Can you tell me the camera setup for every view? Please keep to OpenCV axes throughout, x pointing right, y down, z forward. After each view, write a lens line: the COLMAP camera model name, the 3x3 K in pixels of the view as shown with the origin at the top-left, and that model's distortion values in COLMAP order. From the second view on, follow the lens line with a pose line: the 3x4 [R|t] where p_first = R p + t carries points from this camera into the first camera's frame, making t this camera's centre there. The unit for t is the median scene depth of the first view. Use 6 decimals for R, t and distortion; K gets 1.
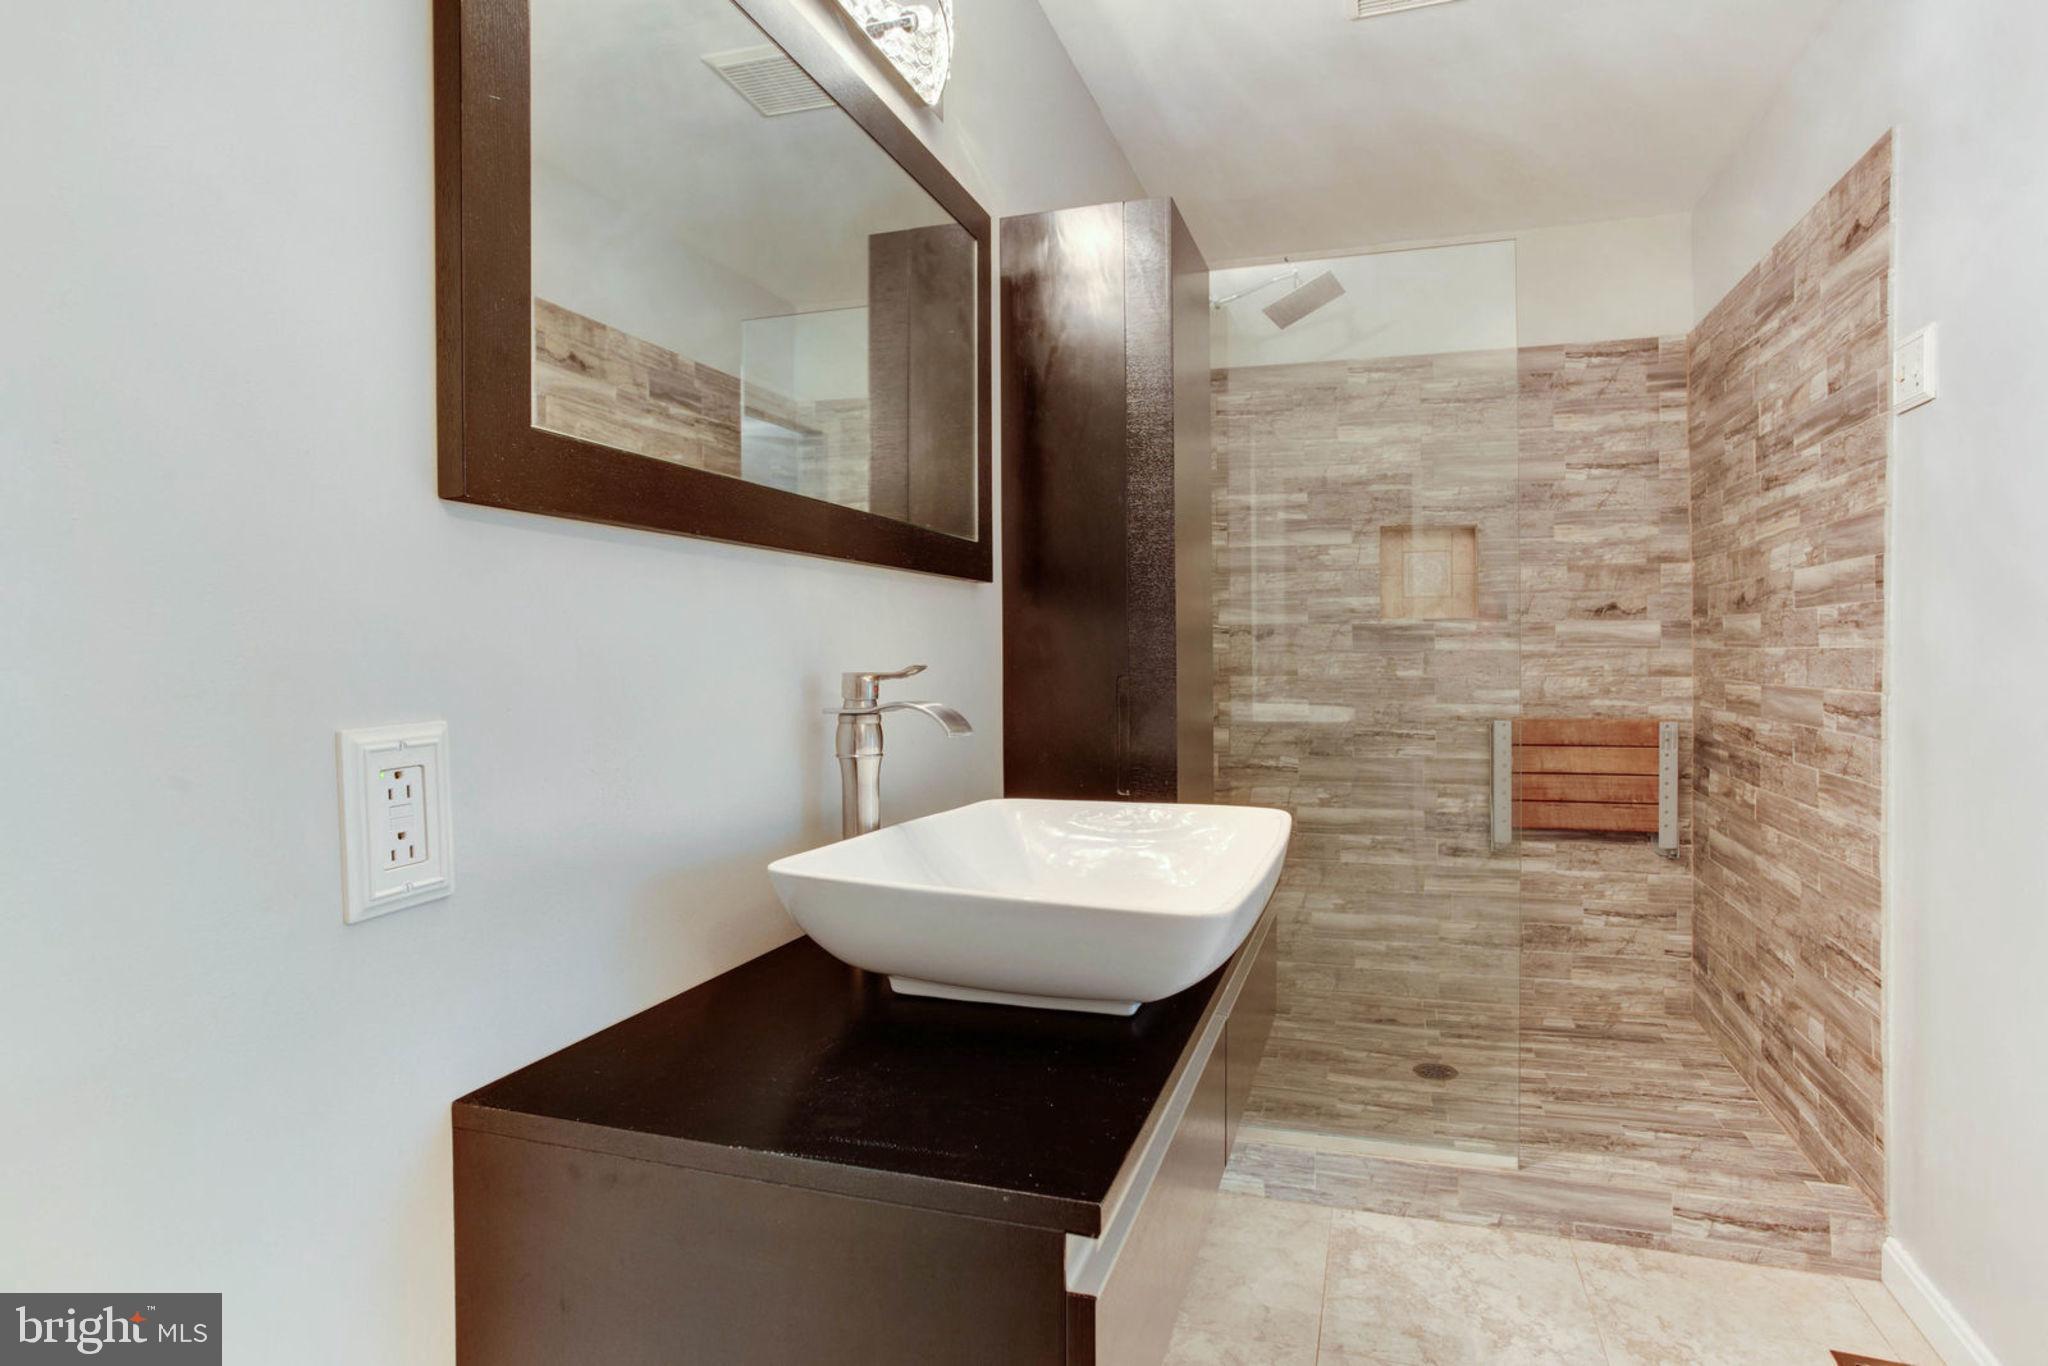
lens RADIAL K [[1044.5, 0, 1056.5], [0, 1044.5, 658.3], [0, 0, 1]] dist [-0.048141, 0.029603]
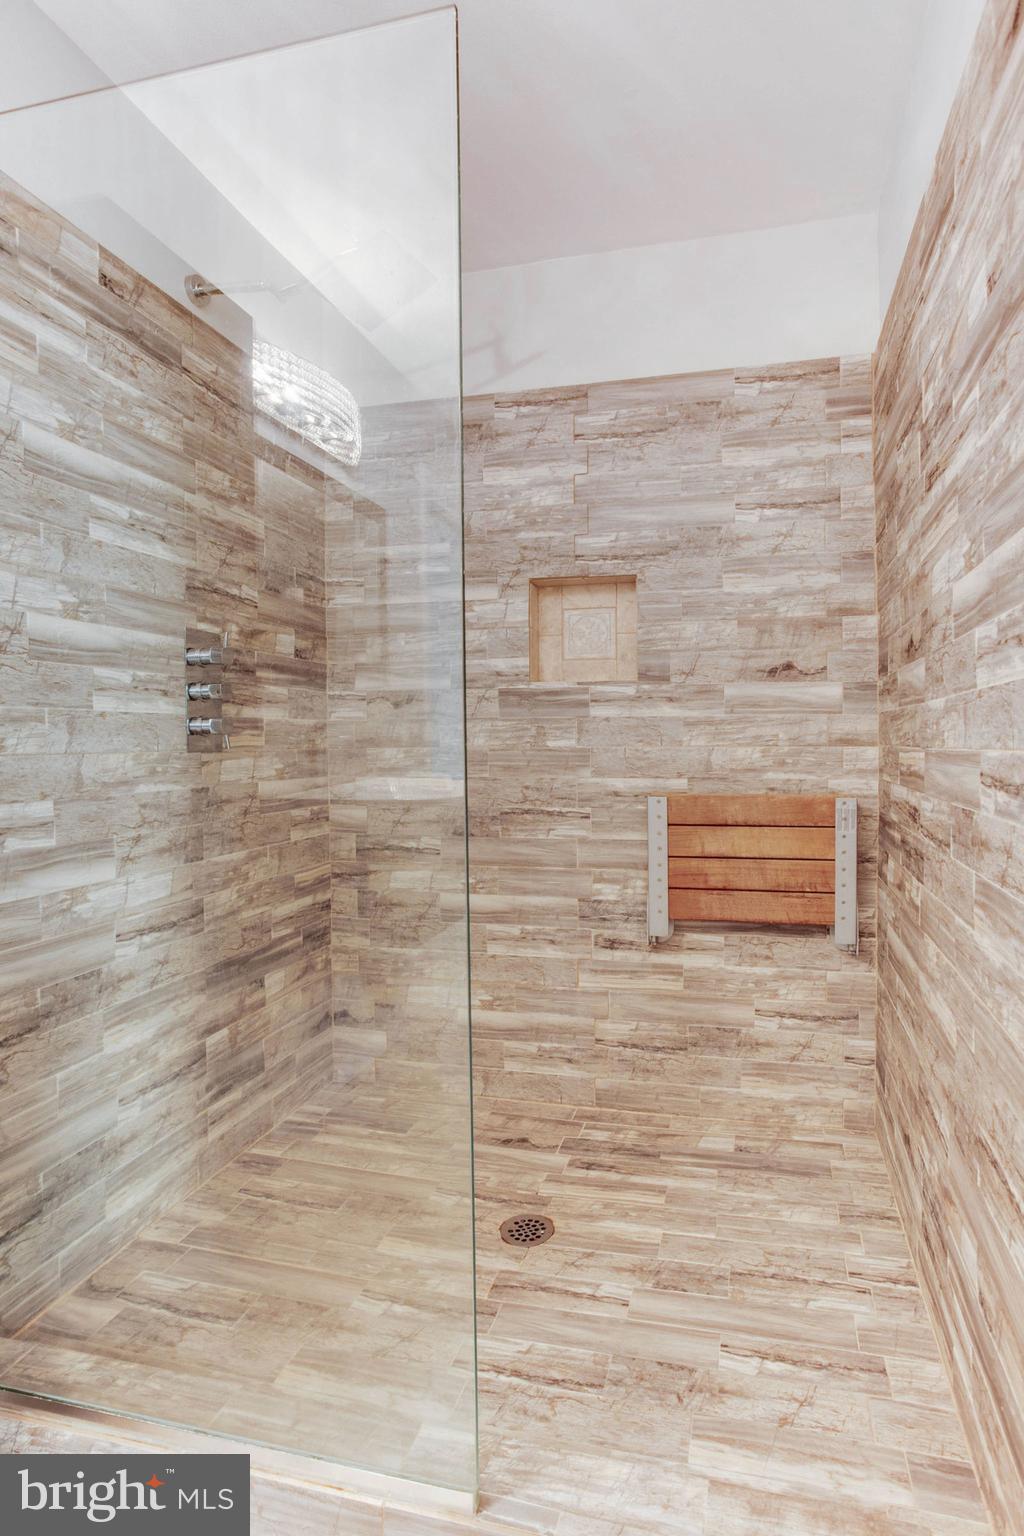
lens RADIAL K [[783.4, 0, 499.9], [0, 783.4, 759.2], [0, 0, 1]] dist [-0.048141, 0.029603]
pose [[0.999992, -0.003396, -0.002216, 0.298500], [0.003429, 0.999881, 0.015055, 0.018114], [0.002164, -0.015063, 0.999884, 0.341844]]
